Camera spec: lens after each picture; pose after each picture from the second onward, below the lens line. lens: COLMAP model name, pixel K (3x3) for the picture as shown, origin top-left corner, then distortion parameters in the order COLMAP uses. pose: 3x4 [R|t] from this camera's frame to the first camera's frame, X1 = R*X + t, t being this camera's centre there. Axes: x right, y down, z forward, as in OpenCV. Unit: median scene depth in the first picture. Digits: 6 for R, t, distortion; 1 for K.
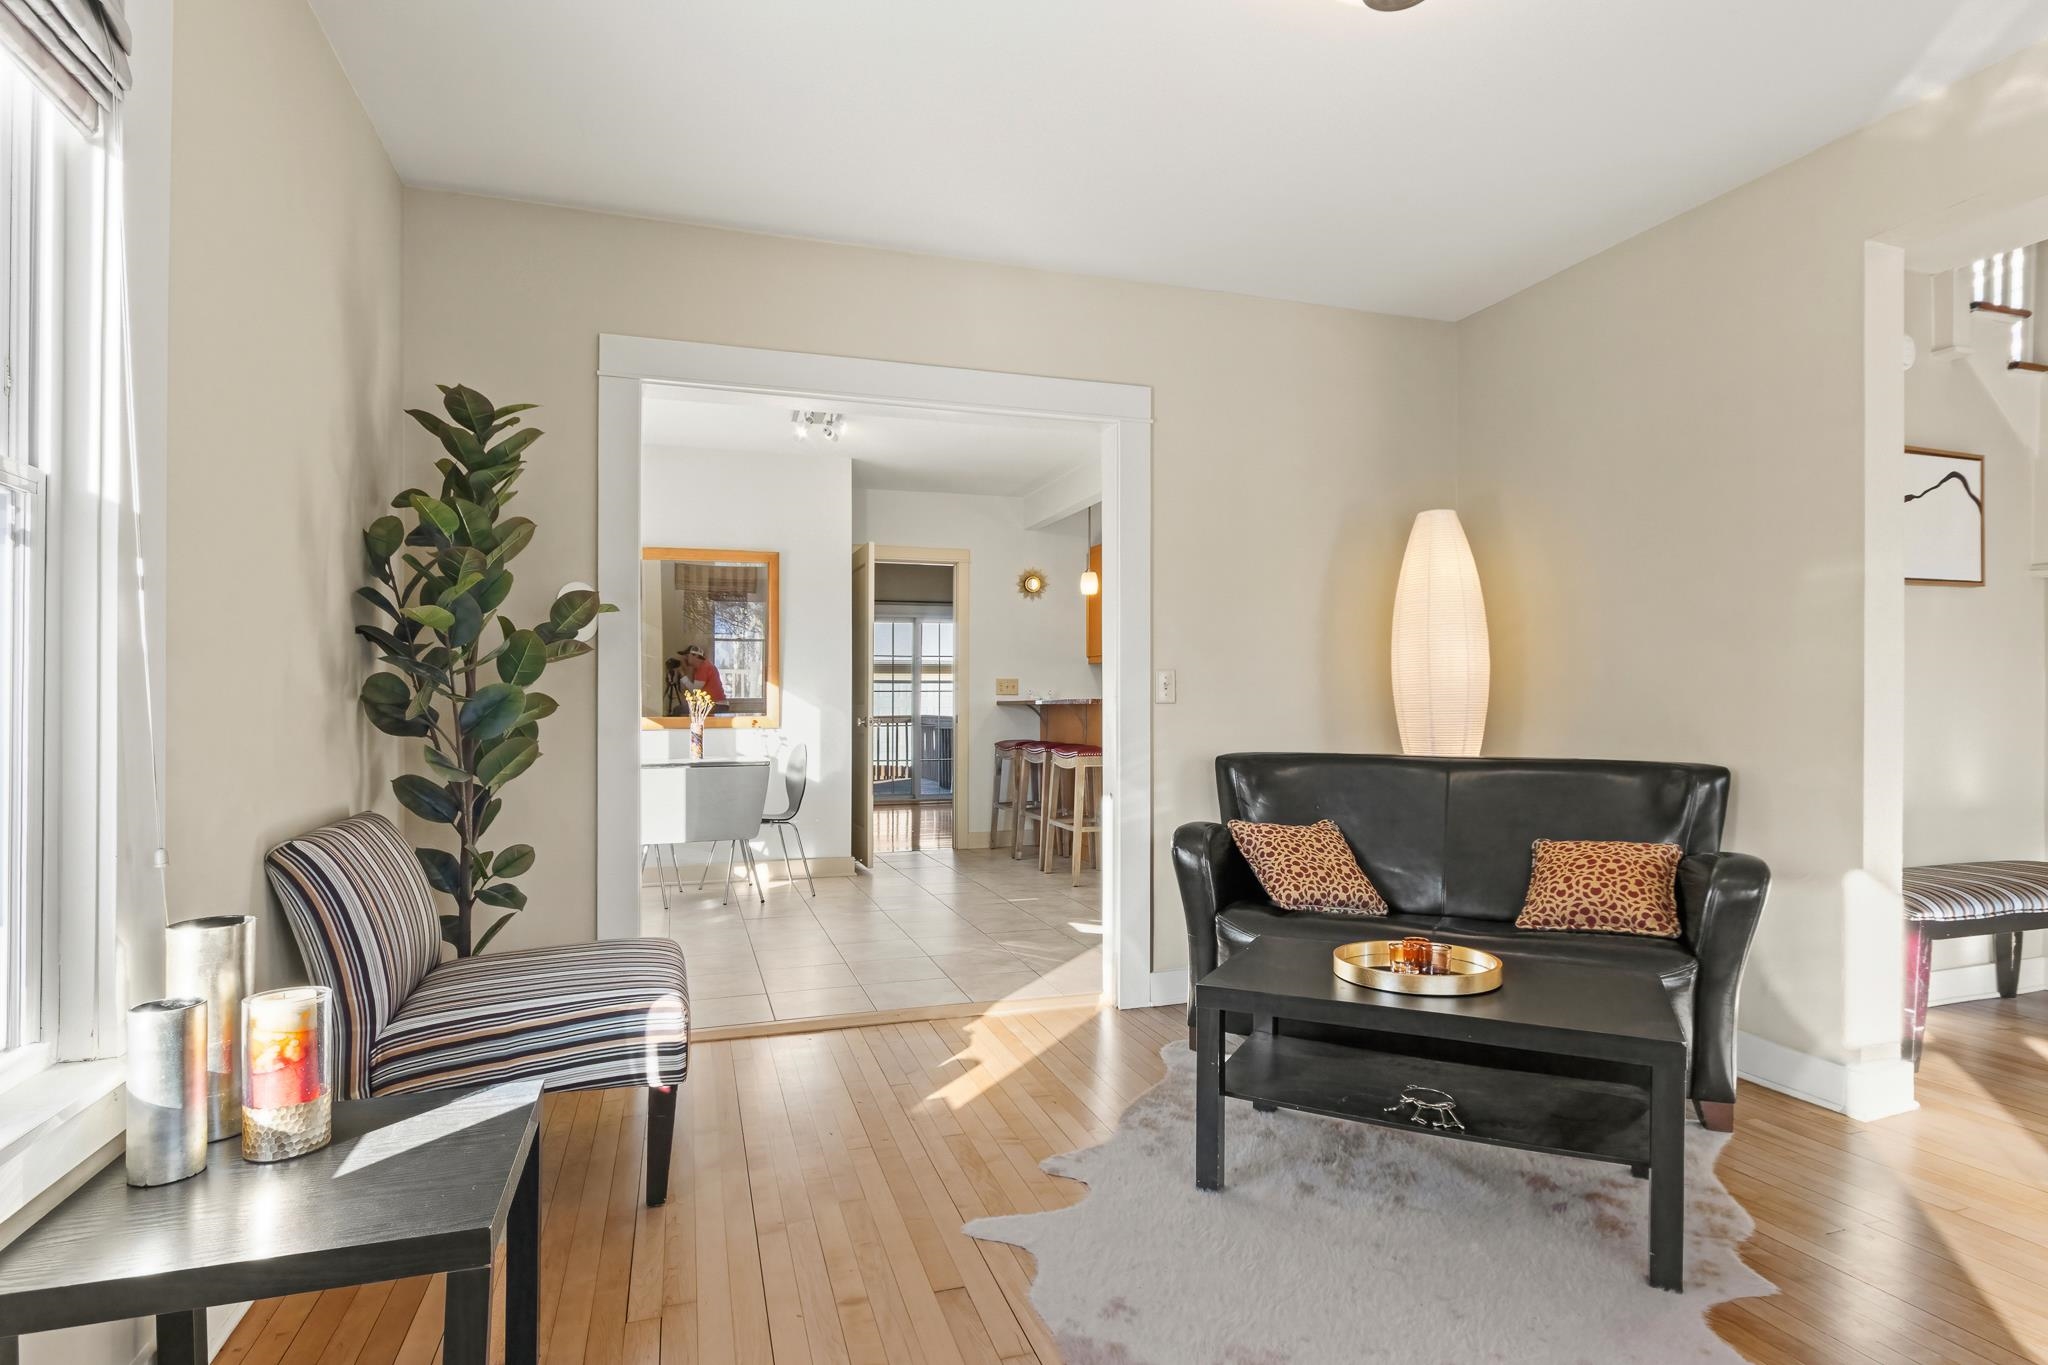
lens RADIAL K [[1025.8, 0, 1028.8], [0, 1025.8, 714.1], [0, 0, 1]] dist [-0.003239, -0.000408]
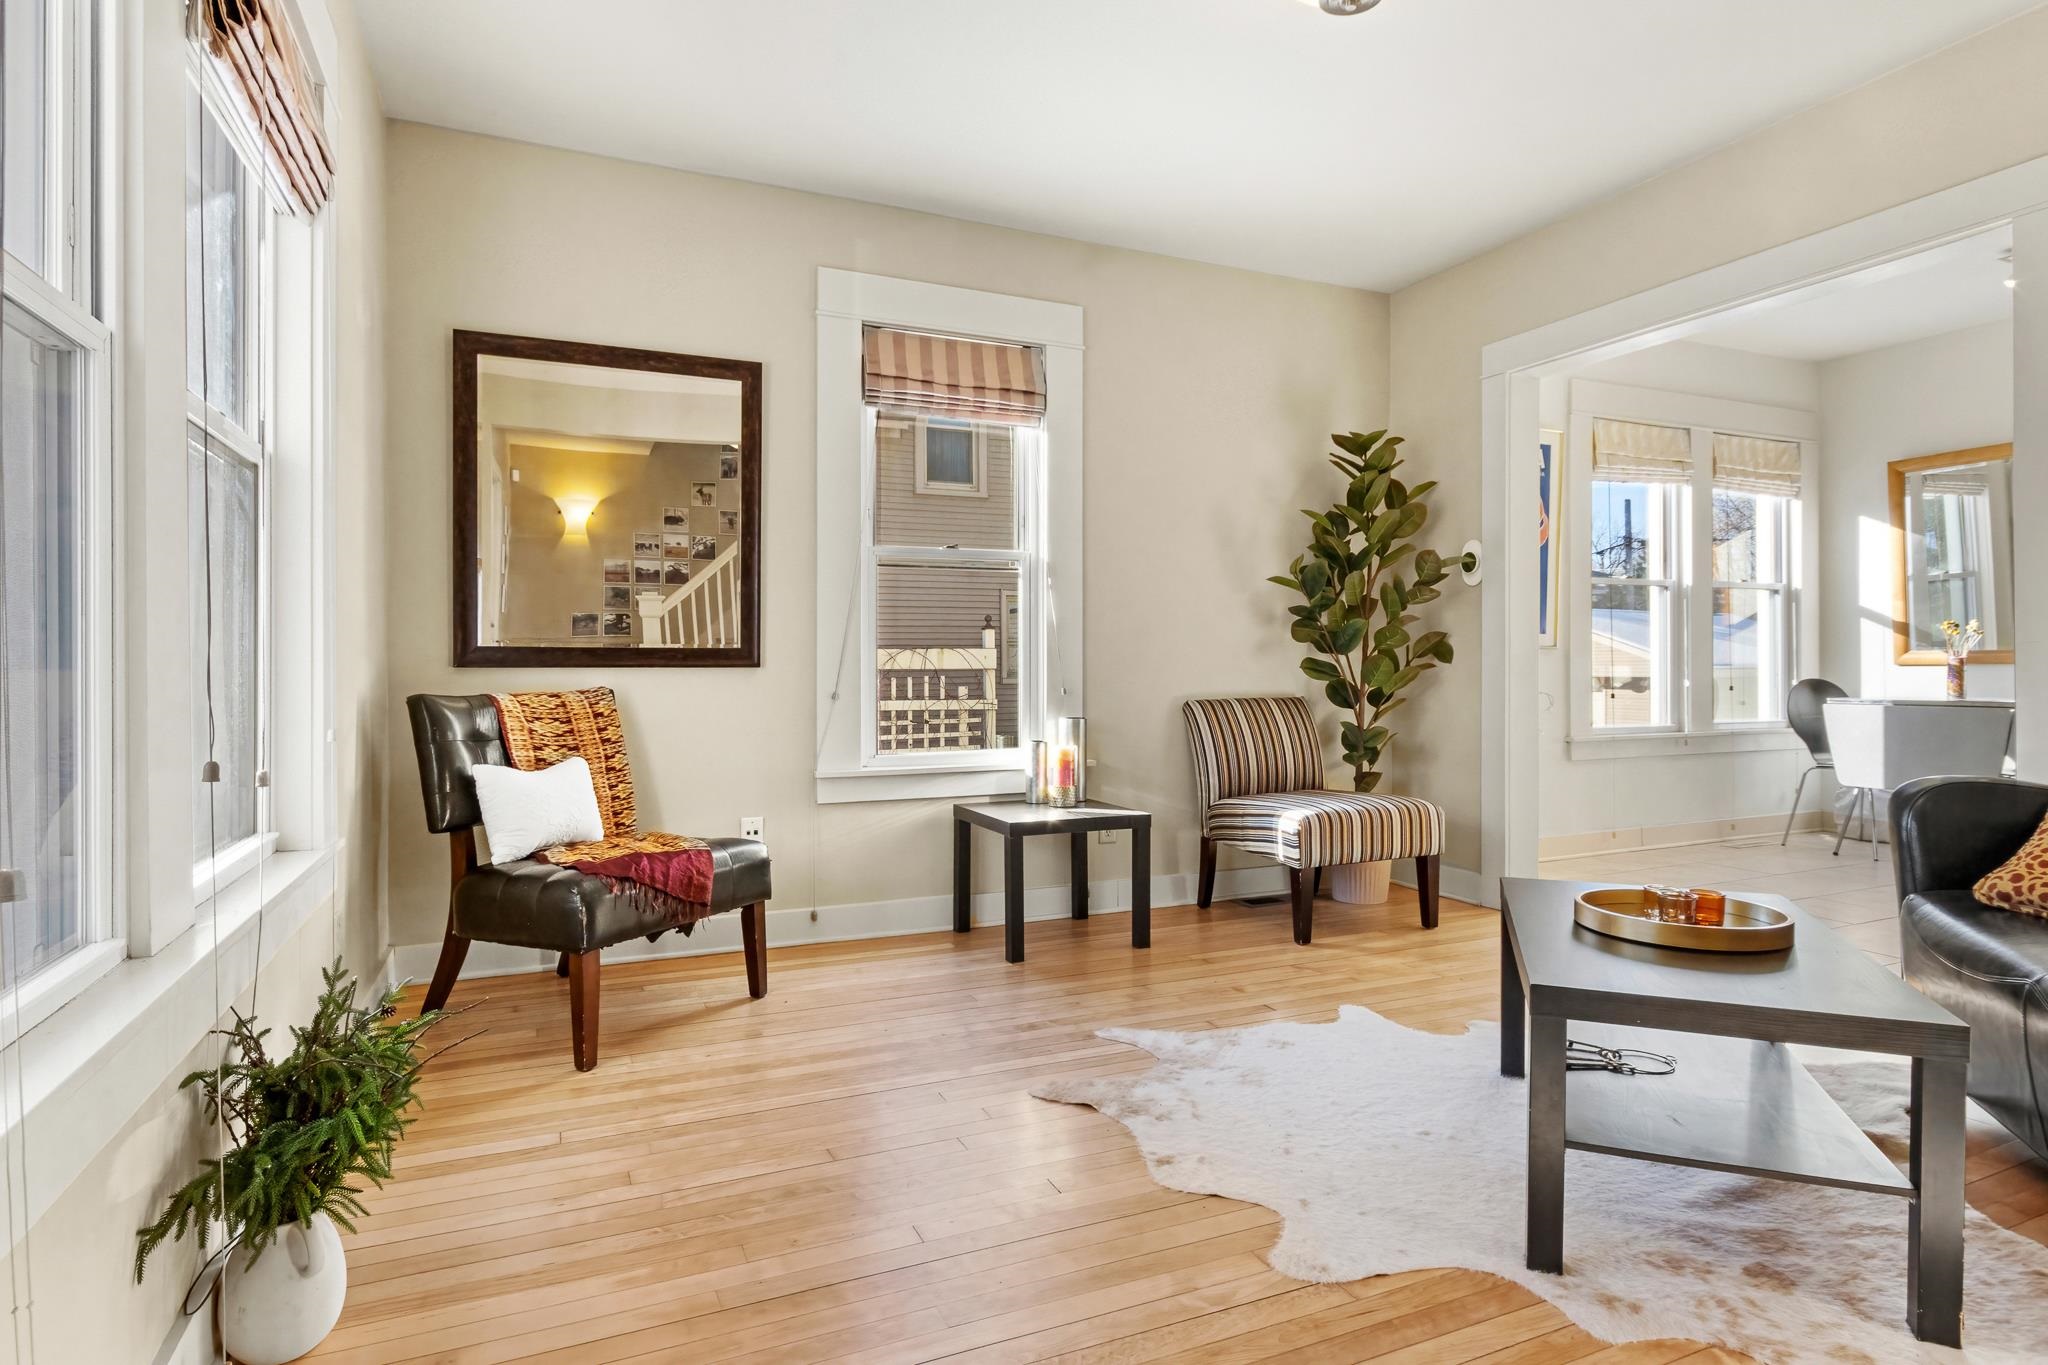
lens RADIAL K [[1089.2, 0, 1019.3], [0, 1089.2, 670.0], [0, 0, 1]] dist [-0.003513, -0.001064]
pose [[0.096674, 0.007249, -0.995290, 1.078314], [-0.005218, 0.999963, 0.006776, 0.039725], [0.995302, 0.004539, 0.096708, 0.342998]]
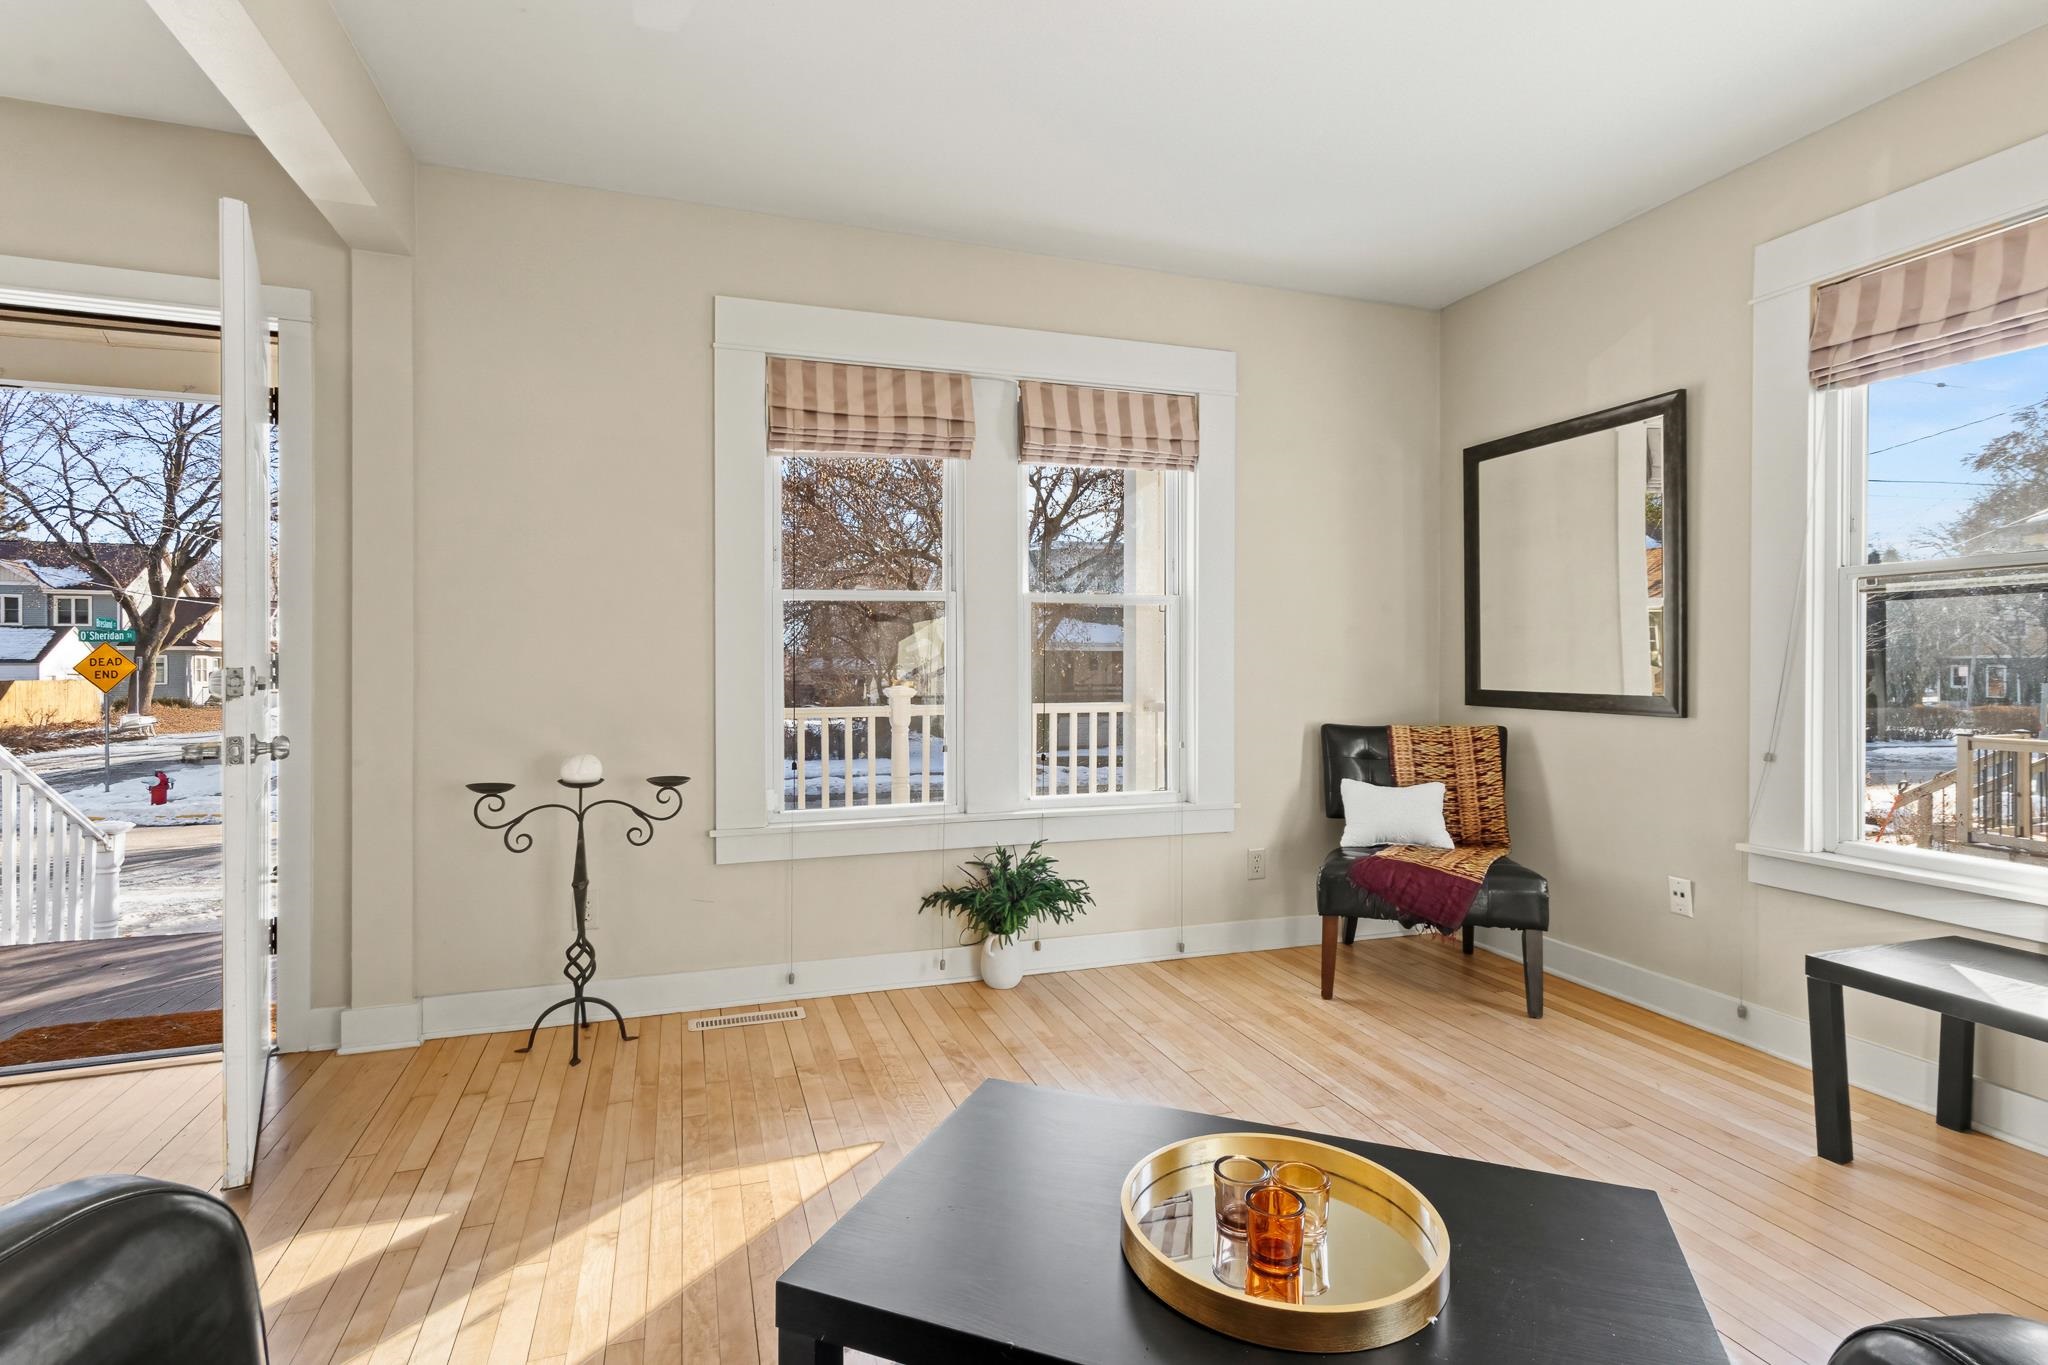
lens RADIAL K [[986.9, 0, 1019.8], [0, 986.9, 672.2], [0, 0, 1]] dist [0.001425, 0.000265]
pose [[-0.999943, 0.005214, -0.009351, 0.461252], [0.005060, 0.999851, 0.016478, -0.029416], [0.009436, 0.016429, -0.999821, 1.300706]]
